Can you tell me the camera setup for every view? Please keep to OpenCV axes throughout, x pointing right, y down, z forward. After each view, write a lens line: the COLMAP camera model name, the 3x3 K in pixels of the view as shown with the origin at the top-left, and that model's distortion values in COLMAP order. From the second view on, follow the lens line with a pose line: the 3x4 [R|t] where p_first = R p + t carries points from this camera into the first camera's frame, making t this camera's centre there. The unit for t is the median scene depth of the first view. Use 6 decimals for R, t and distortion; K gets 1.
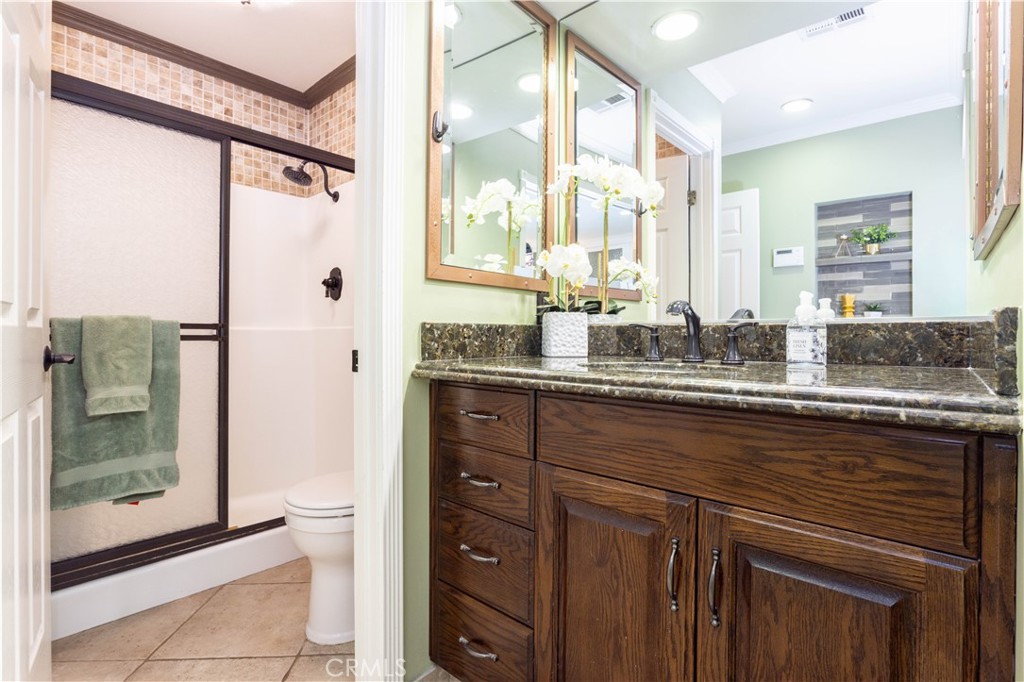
lens RADIAL K [[491.4, 0, 510.3], [0, 491.4, 335.4], [0, 0, 1]] dist [-0.017619, 0.006295]
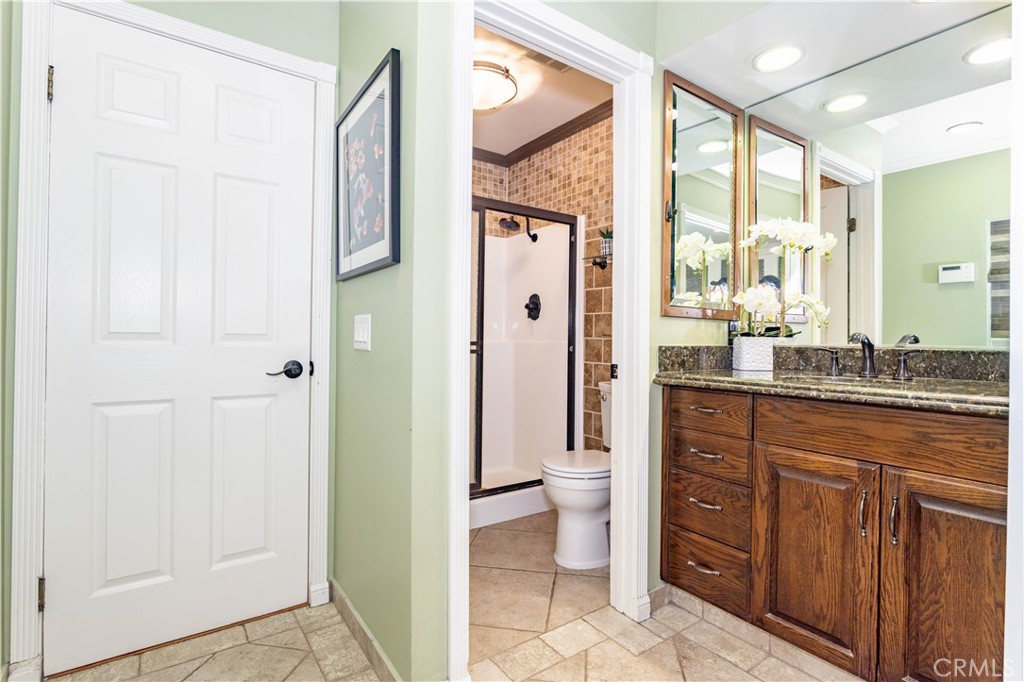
lens RADIAL K [[491.4, 0, 508.7], [0, 491.4, 336.7], [0, 0, 1]] dist [-0.017619, 0.006295]
pose [[0.973389, 0.005206, -0.229099, -0.295612], [-0.007338, 0.999937, -0.008456, -0.039866], [0.229041, 0.009912, 0.973366, -0.557323]]
